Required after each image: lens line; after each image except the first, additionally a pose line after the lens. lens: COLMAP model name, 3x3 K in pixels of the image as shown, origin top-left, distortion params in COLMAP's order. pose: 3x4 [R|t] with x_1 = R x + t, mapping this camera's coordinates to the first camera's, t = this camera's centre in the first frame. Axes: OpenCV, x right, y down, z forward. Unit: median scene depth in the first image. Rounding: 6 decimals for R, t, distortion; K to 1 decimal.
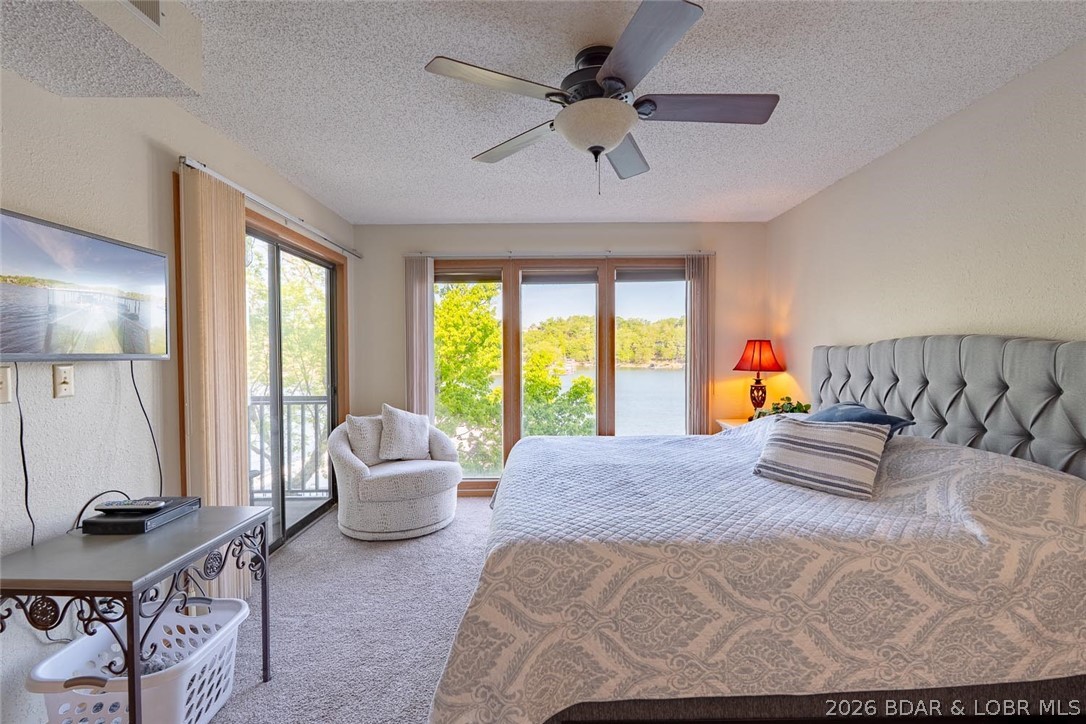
lens RADIAL K [[478.6, 0, 543.0], [0, 478.6, 362.0], [0, 0, 1]] dist [-0.000274, 0.000071]
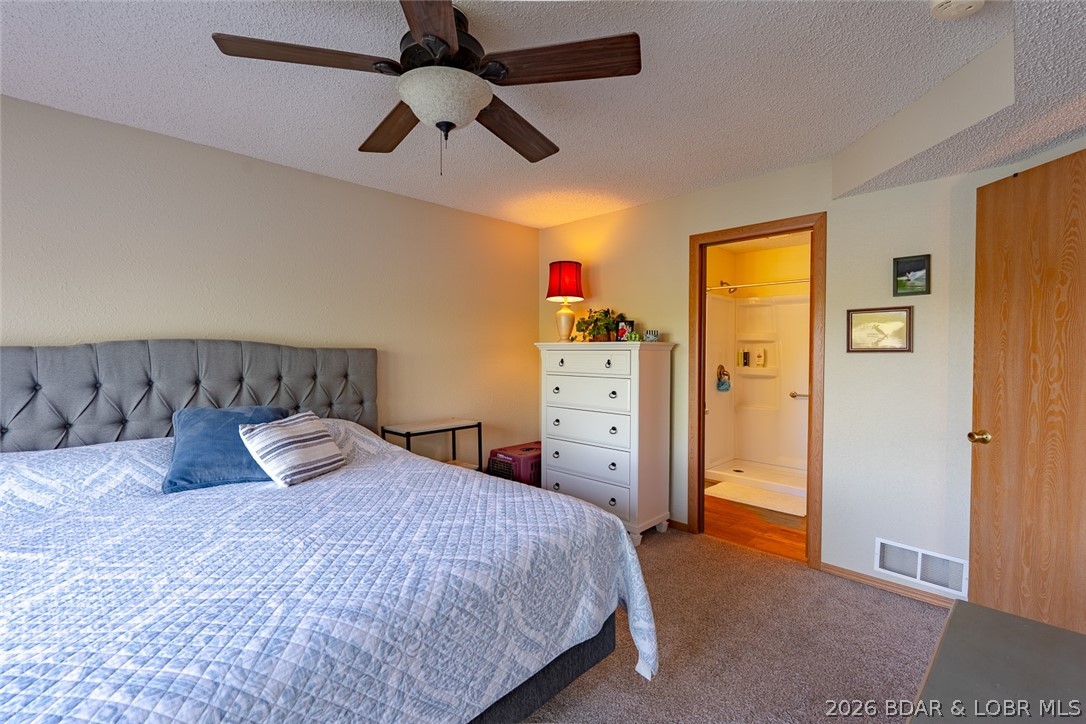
lens RADIAL K [[478.6, 0, 543.0], [0, 478.6, 362.0], [0, 0, 1]] dist [-0.000274, 0.000071]
pose [[-0.695617, -0.012344, 0.718307, -0.582044], [0.013328, 0.999459, 0.030083, -0.026409], [-0.718289, 0.030500, -0.695076, 1.342700]]
